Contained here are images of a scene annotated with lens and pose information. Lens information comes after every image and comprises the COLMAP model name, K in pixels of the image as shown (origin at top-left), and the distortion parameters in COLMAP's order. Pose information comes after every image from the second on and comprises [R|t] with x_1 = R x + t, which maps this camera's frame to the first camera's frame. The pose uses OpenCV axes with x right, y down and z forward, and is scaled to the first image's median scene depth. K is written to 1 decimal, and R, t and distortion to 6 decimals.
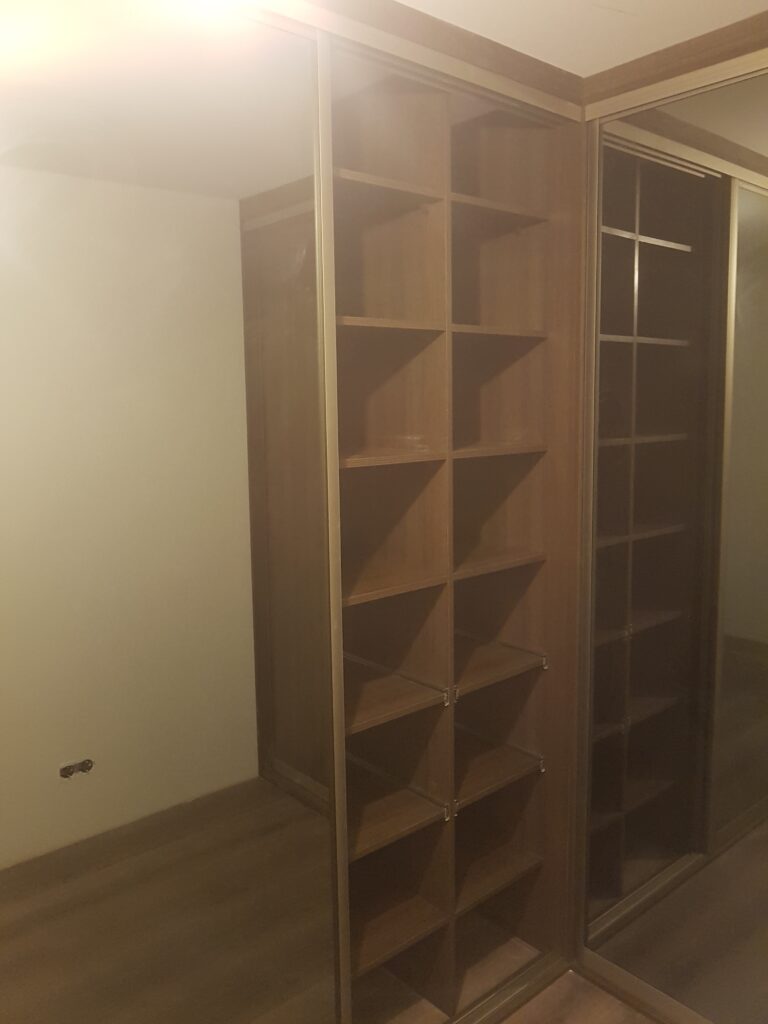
lens RADIAL K [[806.4, 0, 380.7], [0, 806.4, 503.4], [0, 0, 1]] dist [0.014193, -0.074458]
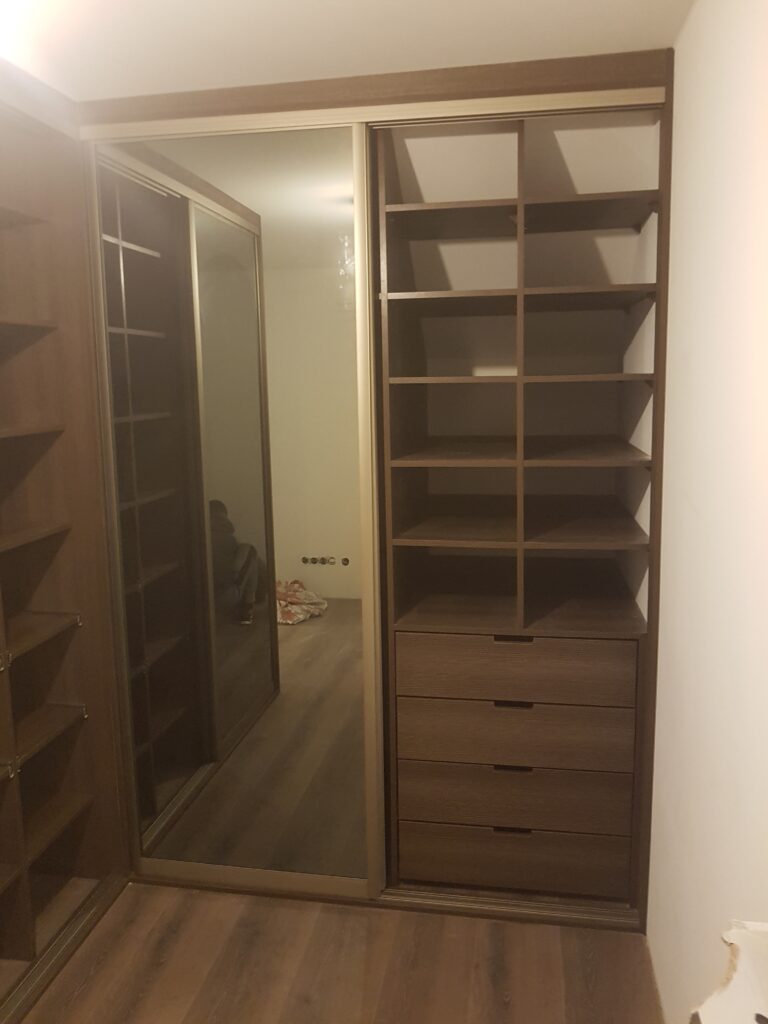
lens RADIAL K [[806.4, 0, 385.8], [0, 806.4, 495.9], [0, 0, 1]] dist [0.014193, -0.074458]
pose [[0.771682, -0.089772, 0.629641, -0.161552], [0.084593, 0.995680, 0.038284, 0.020990], [-0.630358, 0.023720, 0.775942, -0.138947]]
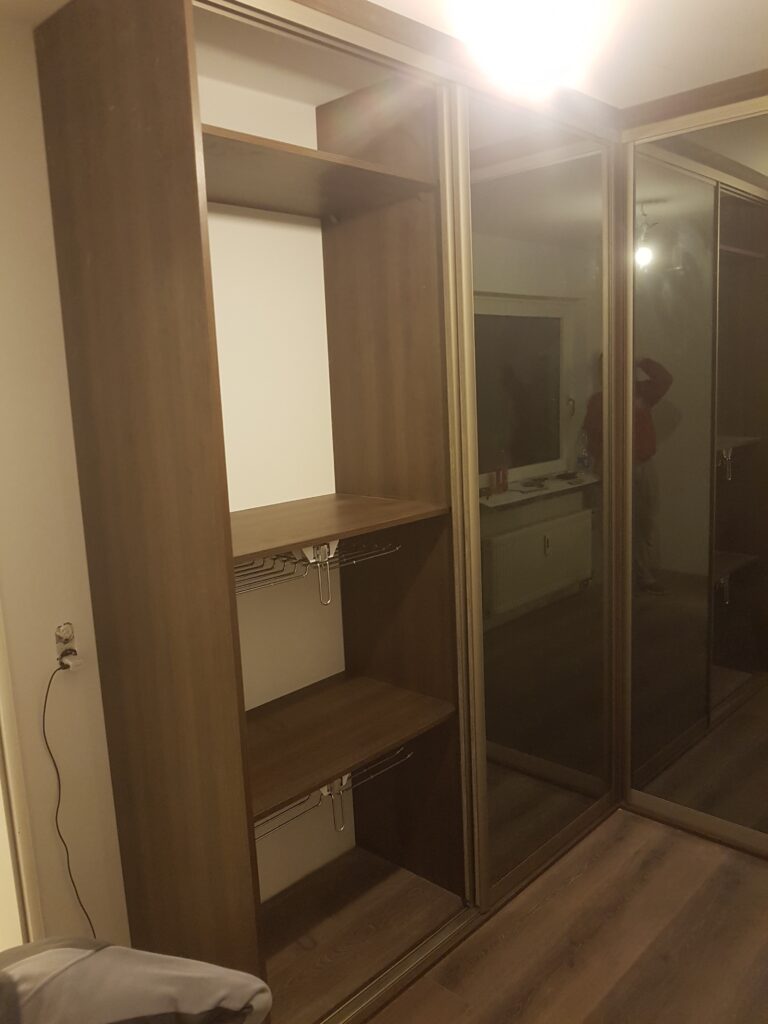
lens RADIAL K [[806.4, 0, 385.3], [0, 806.4, 508.6], [0, 0, 1]] dist [0.014193, -0.074458]
pose [[0.994682, -0.042514, 0.093810, -0.248578], [0.039597, 0.998679, 0.032734, 0.048396], [-0.095077, -0.028846, 0.995052, -0.243945]]
